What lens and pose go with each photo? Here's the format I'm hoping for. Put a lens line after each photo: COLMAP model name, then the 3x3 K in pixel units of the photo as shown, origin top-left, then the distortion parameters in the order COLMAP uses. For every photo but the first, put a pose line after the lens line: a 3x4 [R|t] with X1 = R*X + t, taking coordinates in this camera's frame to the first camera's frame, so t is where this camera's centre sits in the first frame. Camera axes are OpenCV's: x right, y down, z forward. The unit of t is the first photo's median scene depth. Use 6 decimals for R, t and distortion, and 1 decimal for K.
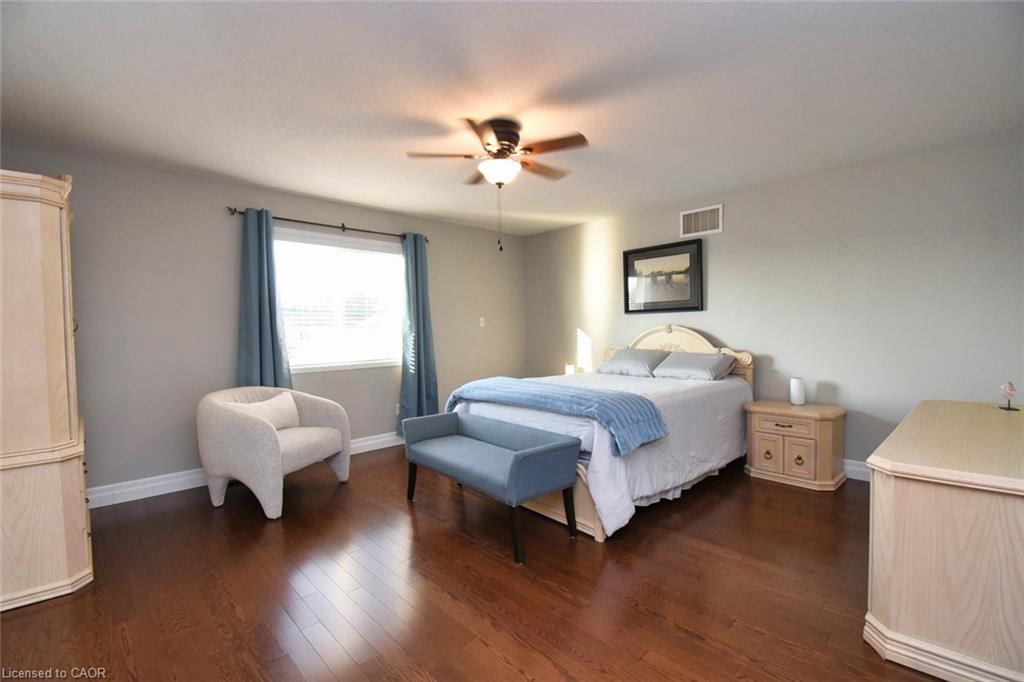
lens RADIAL K [[450.8, 0, 507.4], [0, 450.8, 342.2], [0, 0, 1]] dist [0.016812, -0.023763]
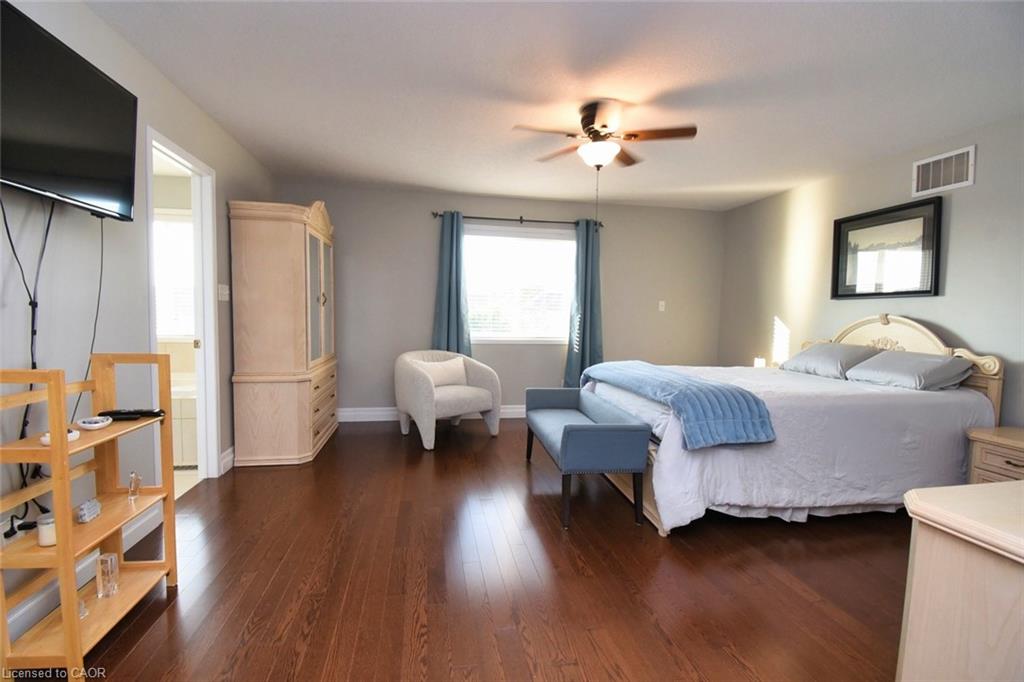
lens RADIAL K [[450.8, 0, 507.4], [0, 450.8, 342.2], [0, 0, 1]] dist [0.016812, -0.023763]
pose [[0.837428, 0.065169, -0.542649, 0.271094], [-0.048779, 0.997815, 0.044555, 0.006631], [0.544367, -0.010842, 0.838777, 0.020702]]
